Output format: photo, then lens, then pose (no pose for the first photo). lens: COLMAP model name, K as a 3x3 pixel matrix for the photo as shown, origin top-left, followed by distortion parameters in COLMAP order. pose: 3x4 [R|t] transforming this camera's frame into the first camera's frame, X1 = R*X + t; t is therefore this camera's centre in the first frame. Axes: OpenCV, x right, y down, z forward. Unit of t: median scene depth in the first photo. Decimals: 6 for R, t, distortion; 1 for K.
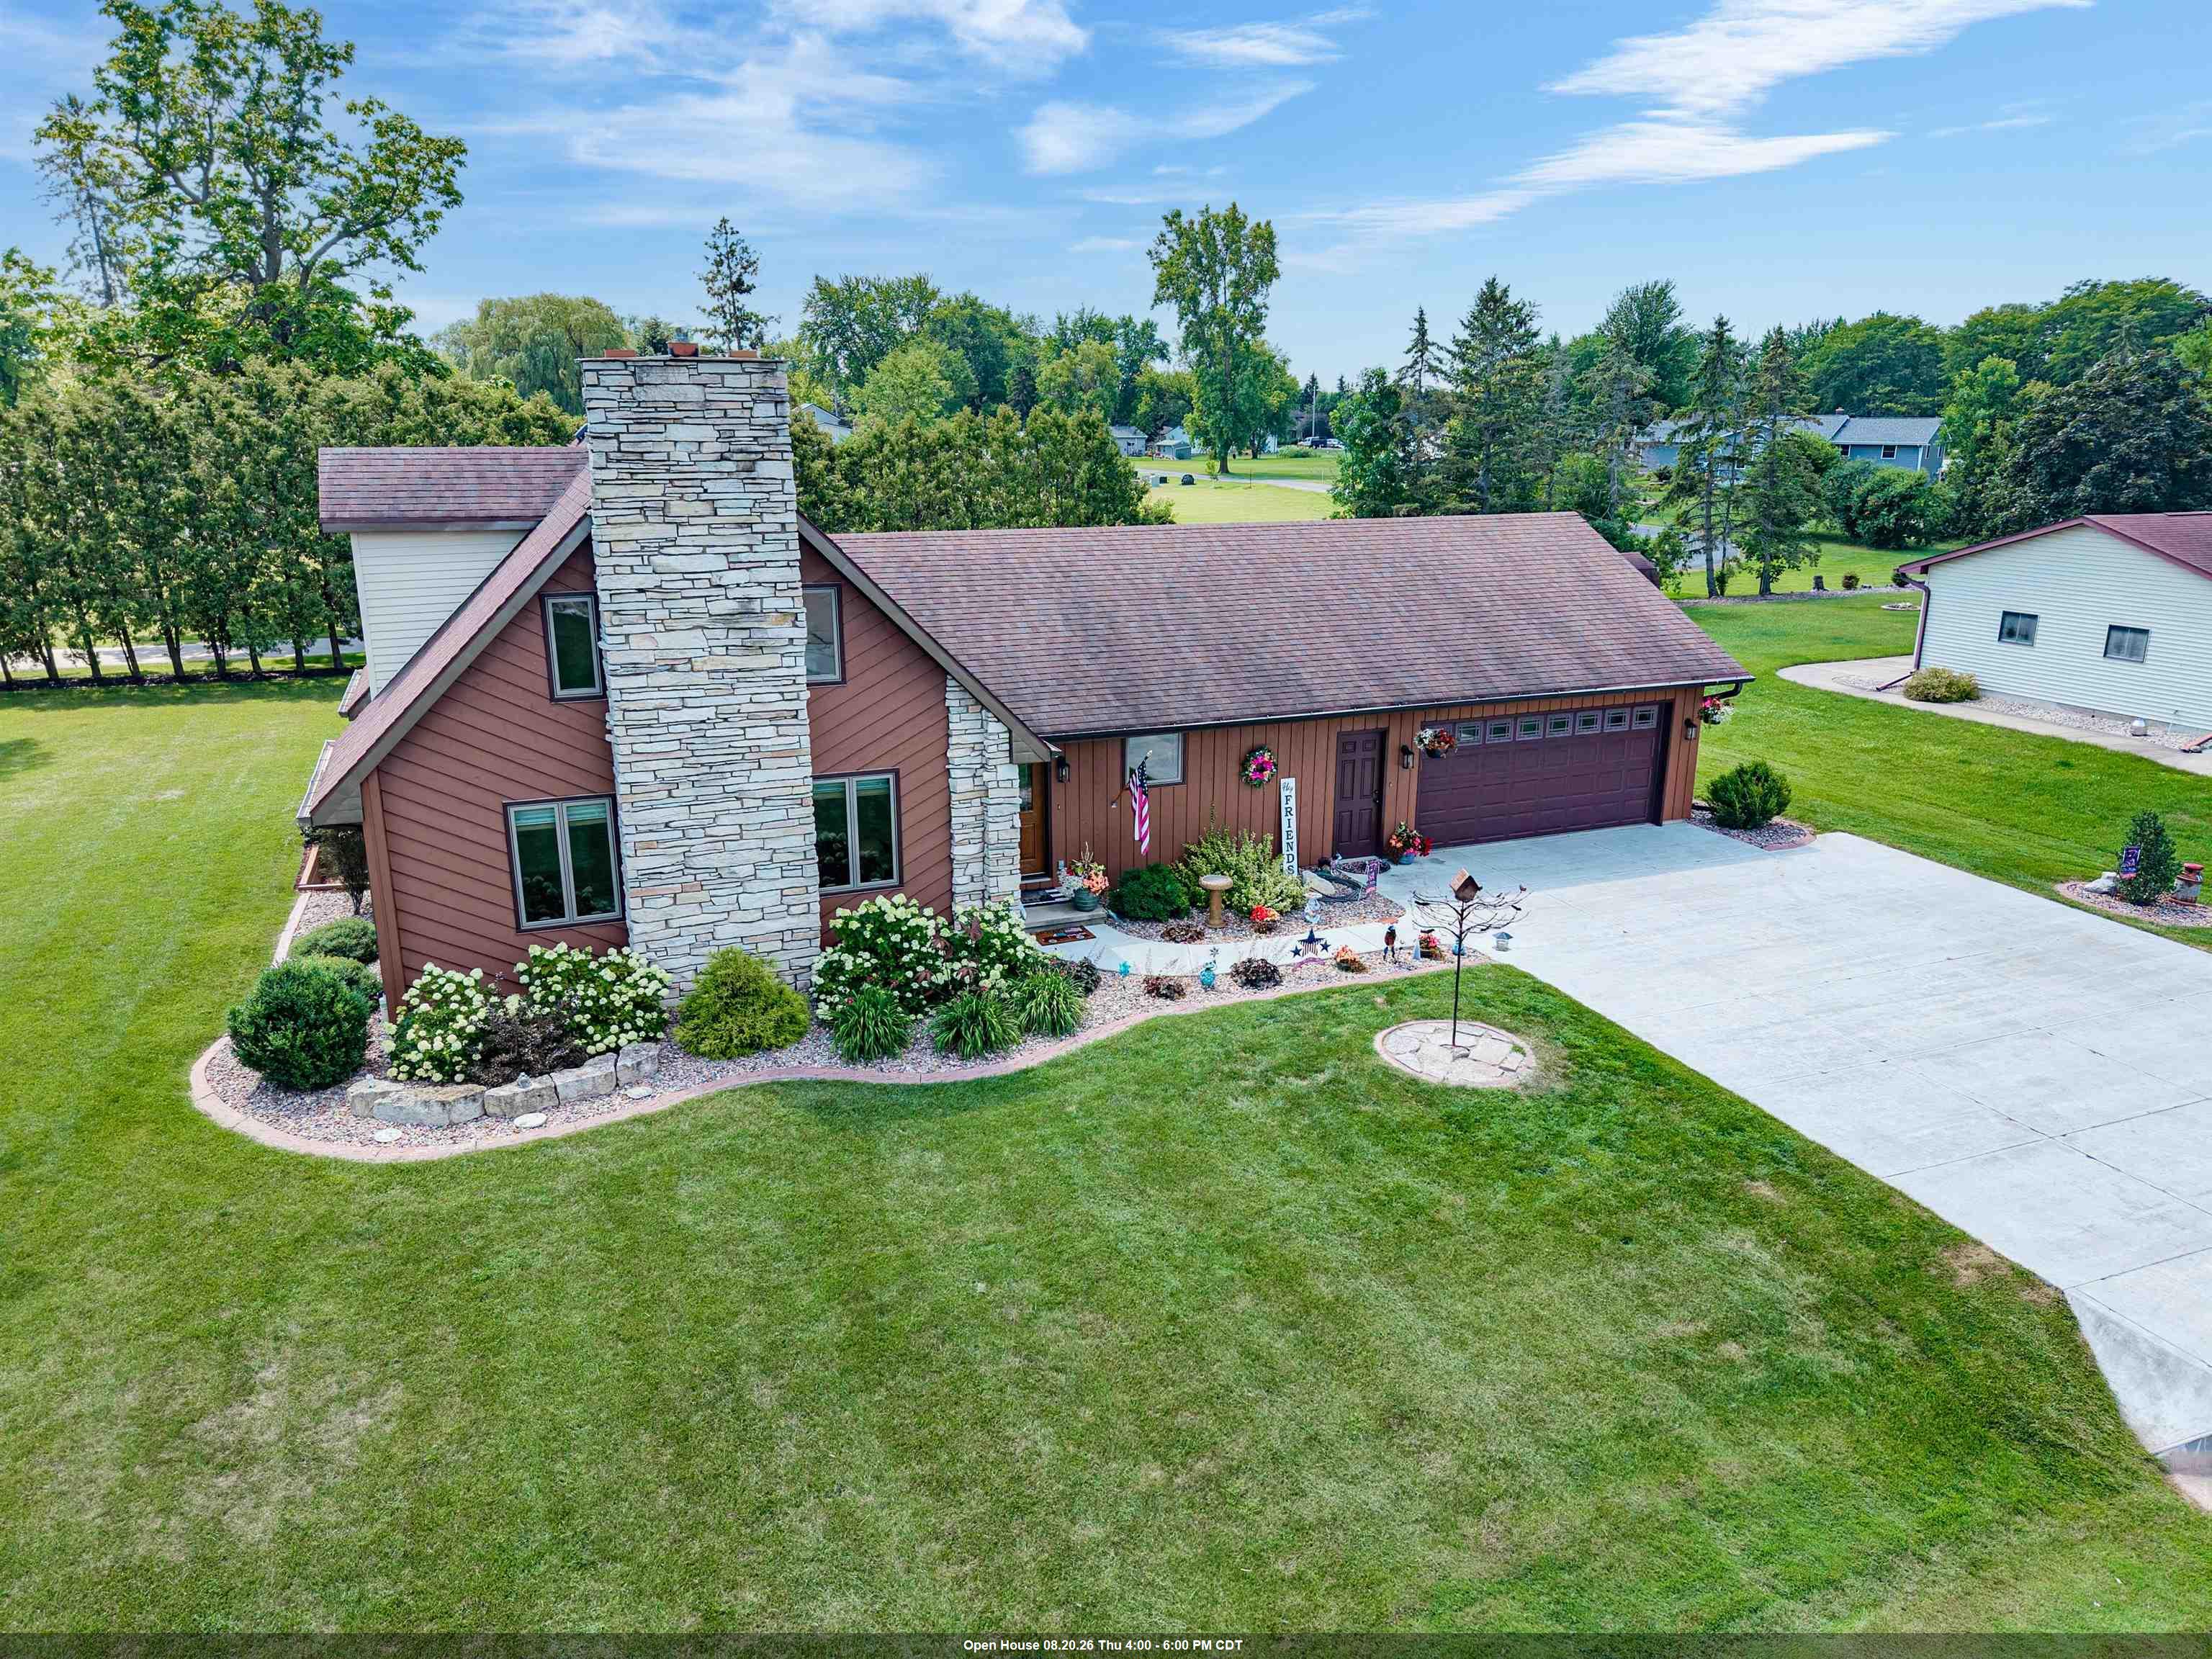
lens RADIAL K [[1478.3, 0, 1102.2], [0, 1478.3, 842.0], [0, 0, 1]] dist [0.024969, -0.022116]
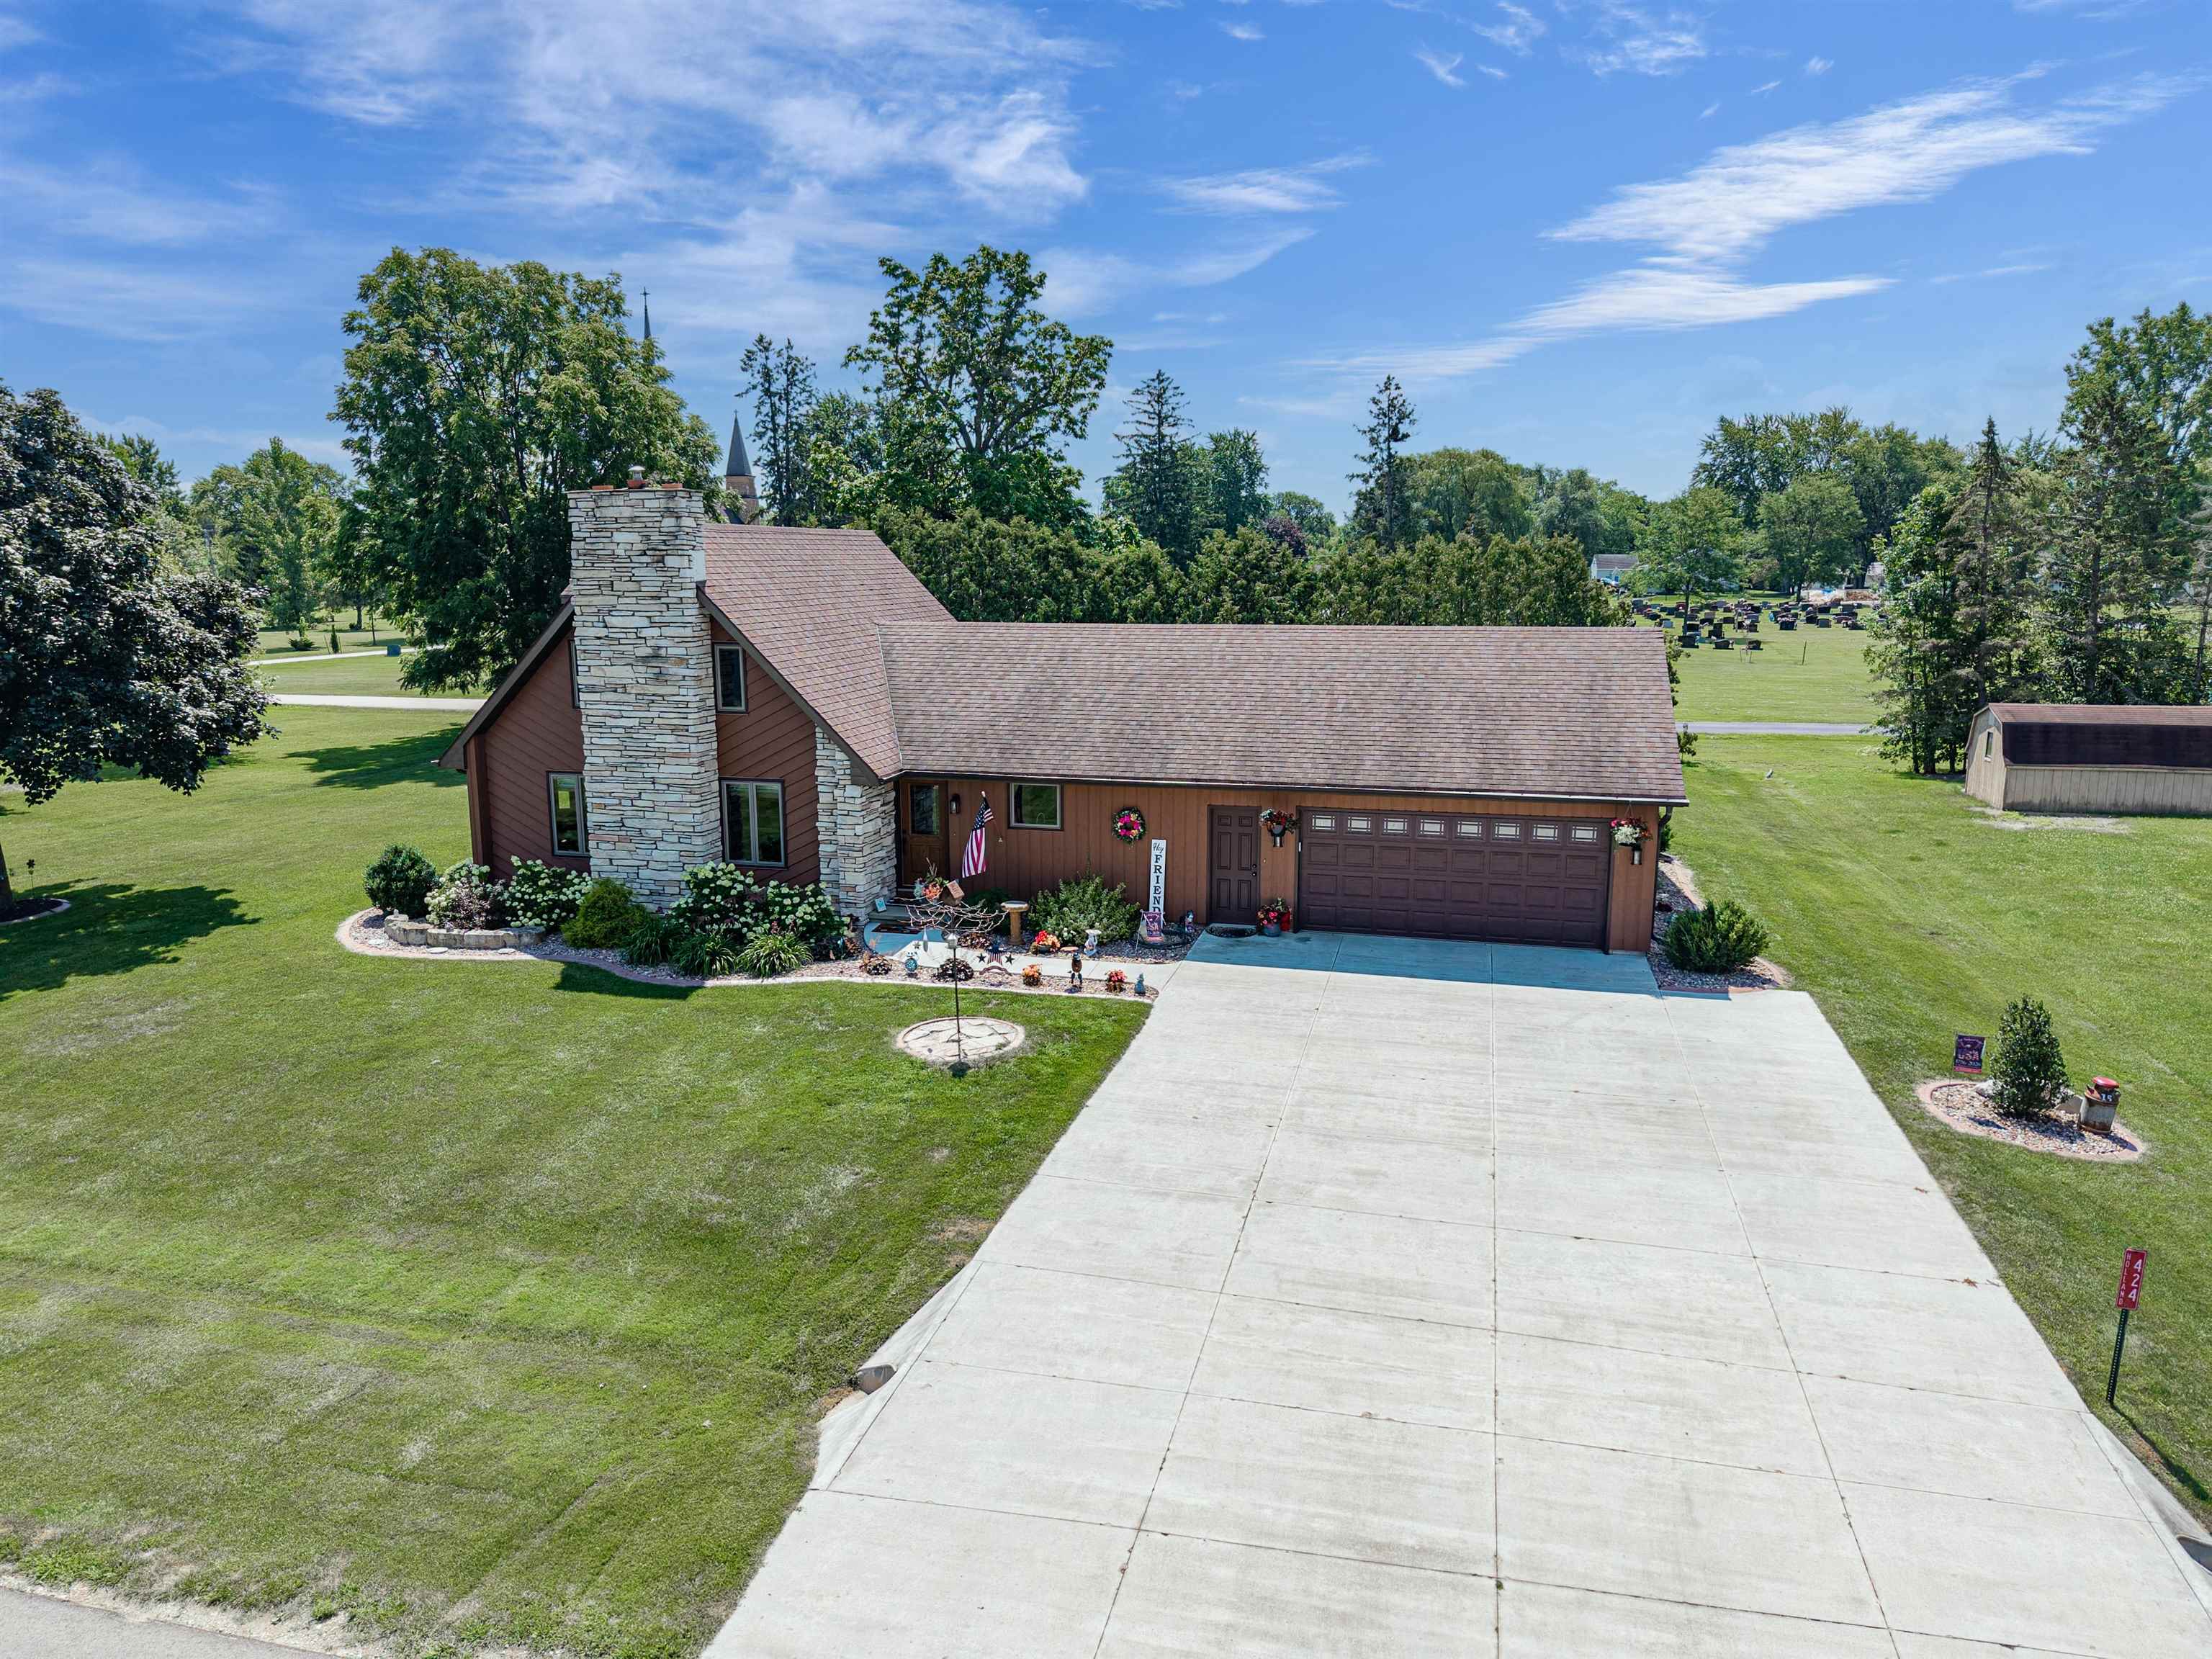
lens RADIAL K [[1478.3, 0, 1102.2], [0, 1478.3, 842.0], [0, 0, 1]] dist [0.024969, -0.022116]
pose [[0.800623, 0.110890, -0.588817, 0.849093], [-0.165007, 0.985531, -0.038761, 0.010363], [0.575999, 0.128192, 0.807336, 0.068982]]
